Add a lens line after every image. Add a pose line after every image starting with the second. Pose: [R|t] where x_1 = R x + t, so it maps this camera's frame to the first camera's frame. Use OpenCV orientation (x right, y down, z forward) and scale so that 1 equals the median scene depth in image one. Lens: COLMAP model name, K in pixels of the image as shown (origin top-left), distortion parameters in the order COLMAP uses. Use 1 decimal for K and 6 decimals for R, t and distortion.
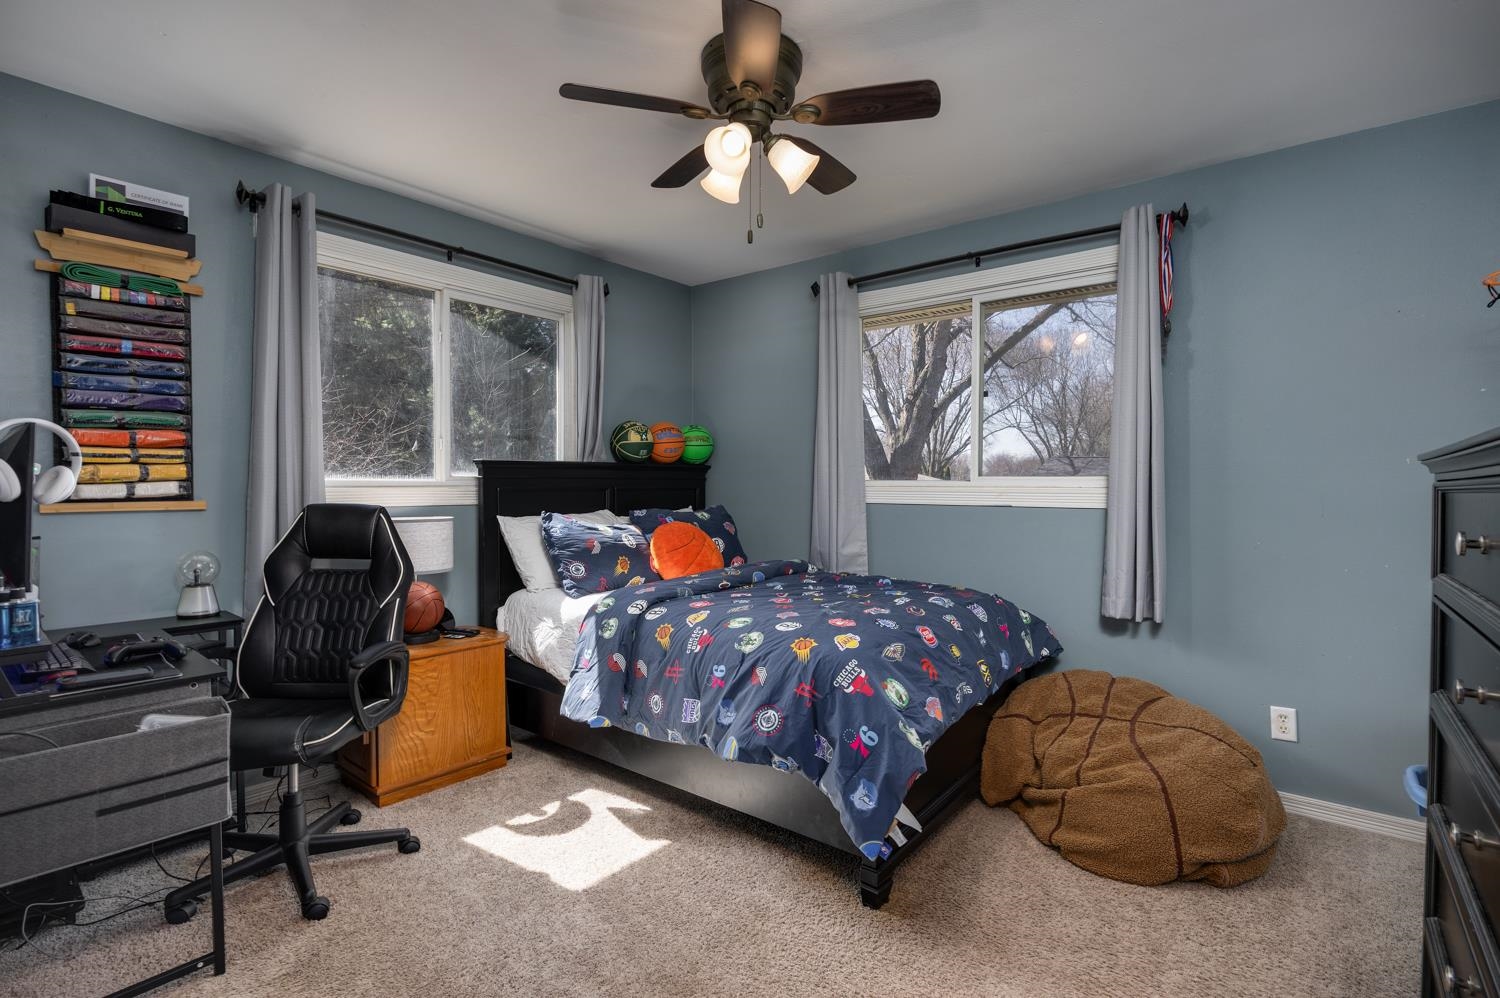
lens RADIAL K [[705.4, 0, 748.1], [0, 705.4, 493.0], [0, 0, 1]] dist [-0.000248, 0.000040]
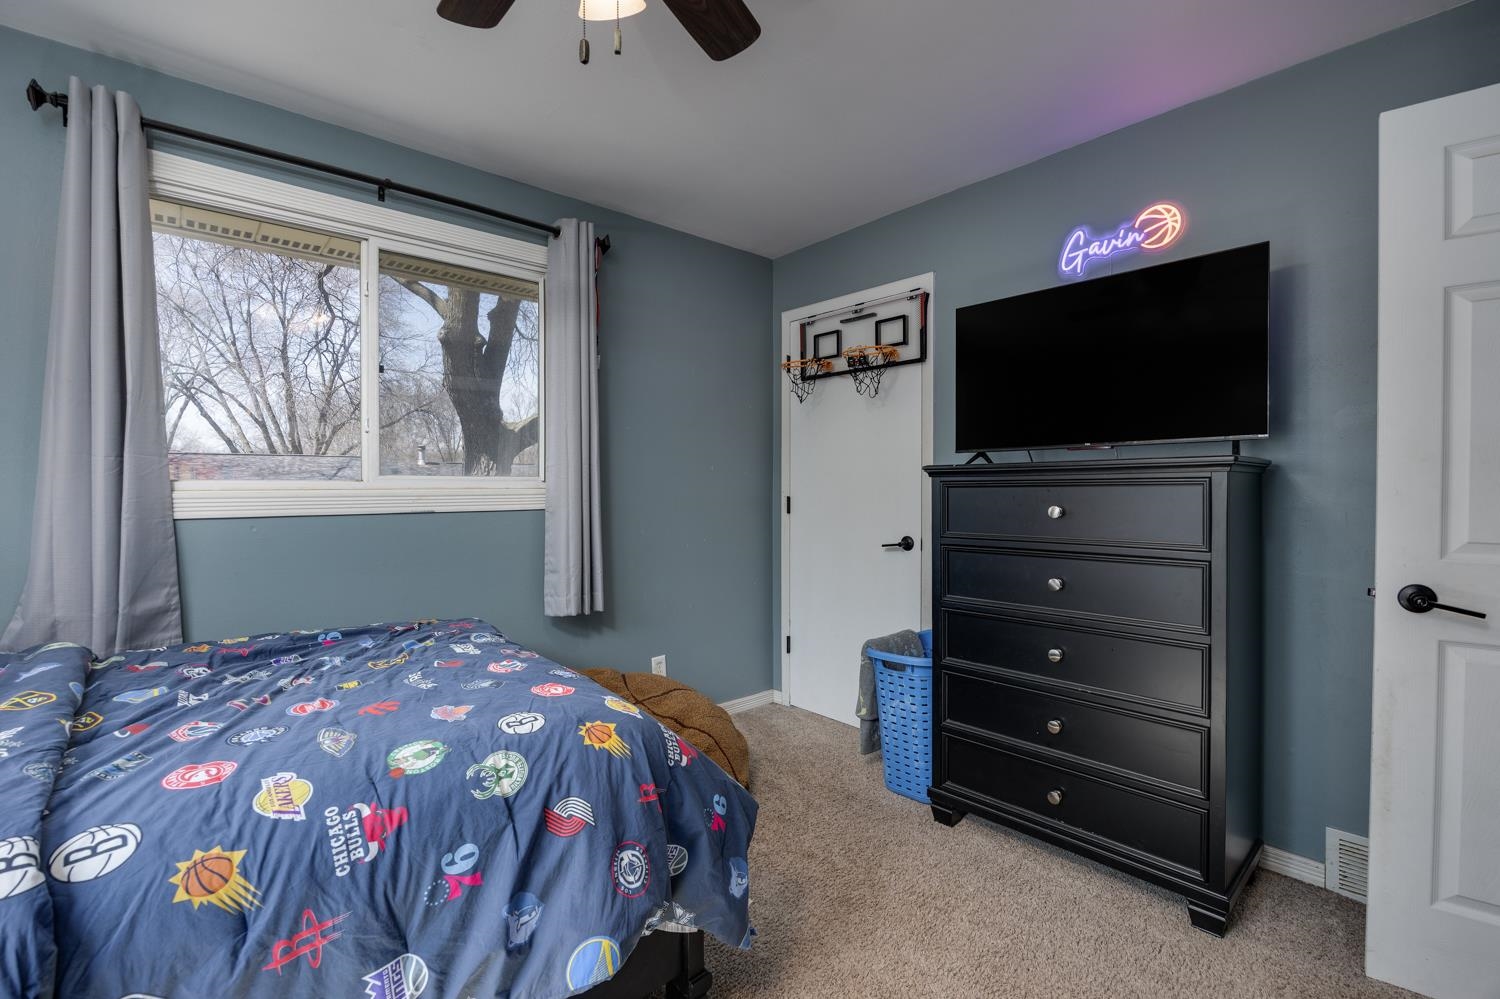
lens RADIAL K [[664.8, 0, 748.6], [0, 664.8, 495.3], [0, 0, 1]] dist [-0.021066, -0.000229]
pose [[0.144288, -0.016624, 0.989396, -0.464920], [0.016296, 0.999763, 0.014422, -0.007599], [-0.989402, 0.014042, 0.144524, 0.729402]]
